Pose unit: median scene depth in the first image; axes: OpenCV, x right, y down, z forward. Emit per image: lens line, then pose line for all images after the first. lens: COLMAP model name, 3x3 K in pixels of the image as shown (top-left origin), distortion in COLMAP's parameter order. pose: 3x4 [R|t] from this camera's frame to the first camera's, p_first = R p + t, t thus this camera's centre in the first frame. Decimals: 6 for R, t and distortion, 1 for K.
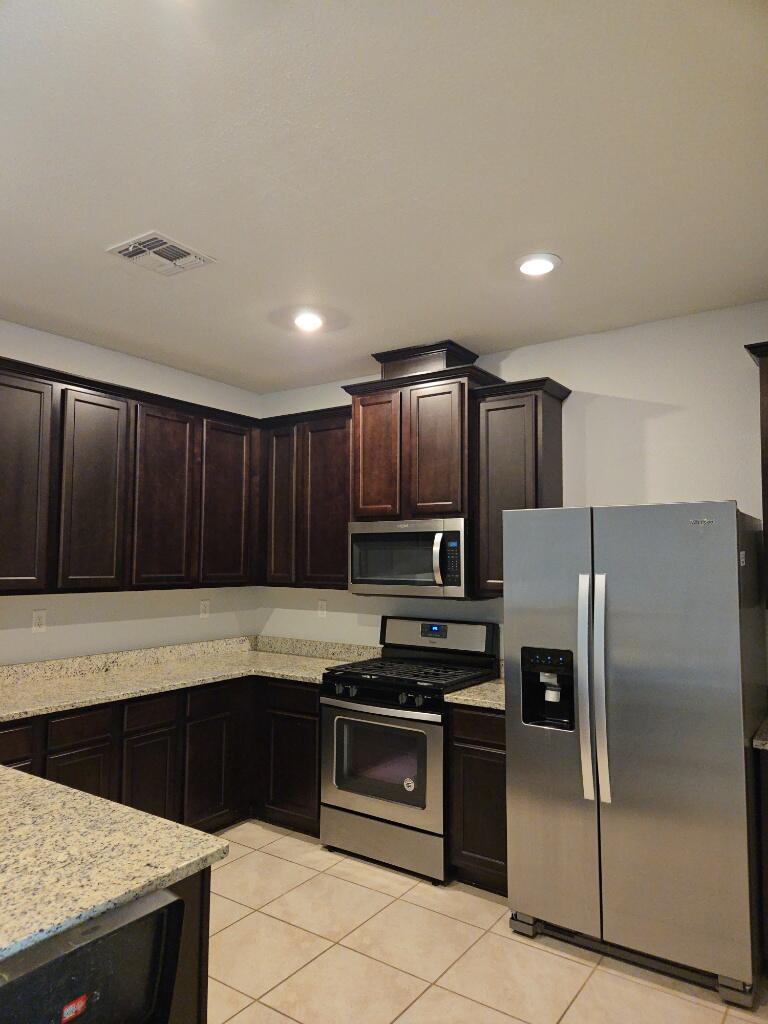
lens RADIAL K [[689.9, 0, 383.2], [0, 689.9, 509.5], [0, 0, 1]] dist [0.032331, -0.018565]
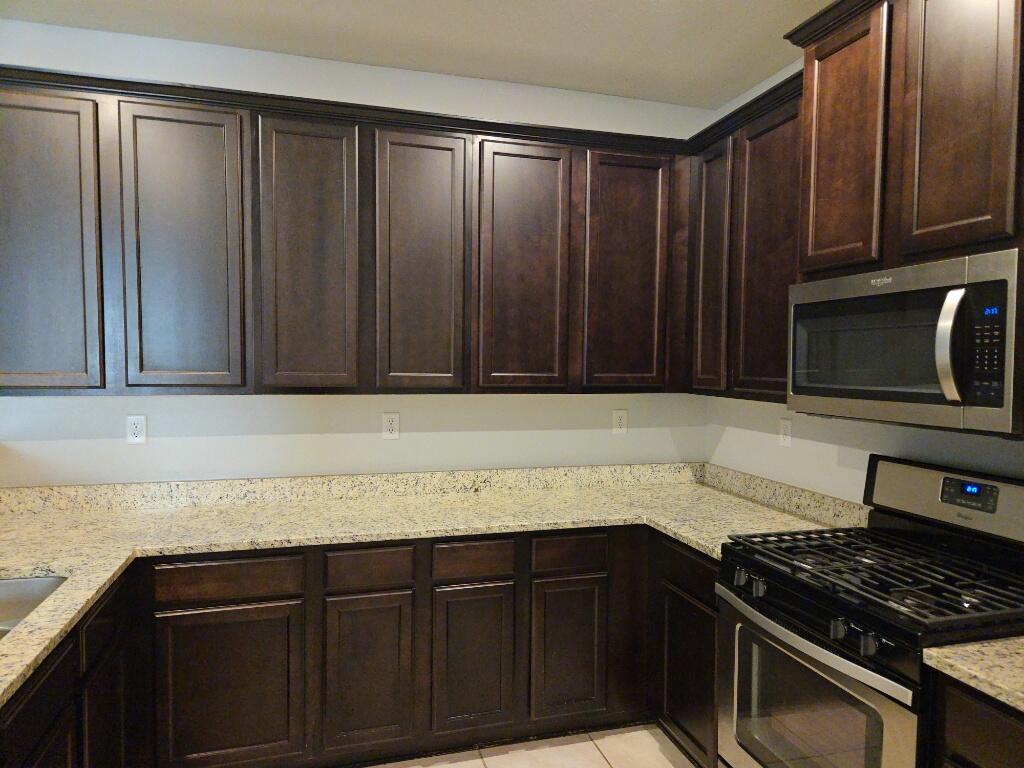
lens RADIAL K [[689.9, 0, 510.2], [0, 689.9, 391.6], [0, 0, 1]] dist [0.032331, -0.018565]
pose [[0.770543, 0.029382, -0.636711, 0.136275], [0.042511, 0.994344, 0.097332, 0.040426], [0.635969, -0.102066, 0.764935, 0.419456]]
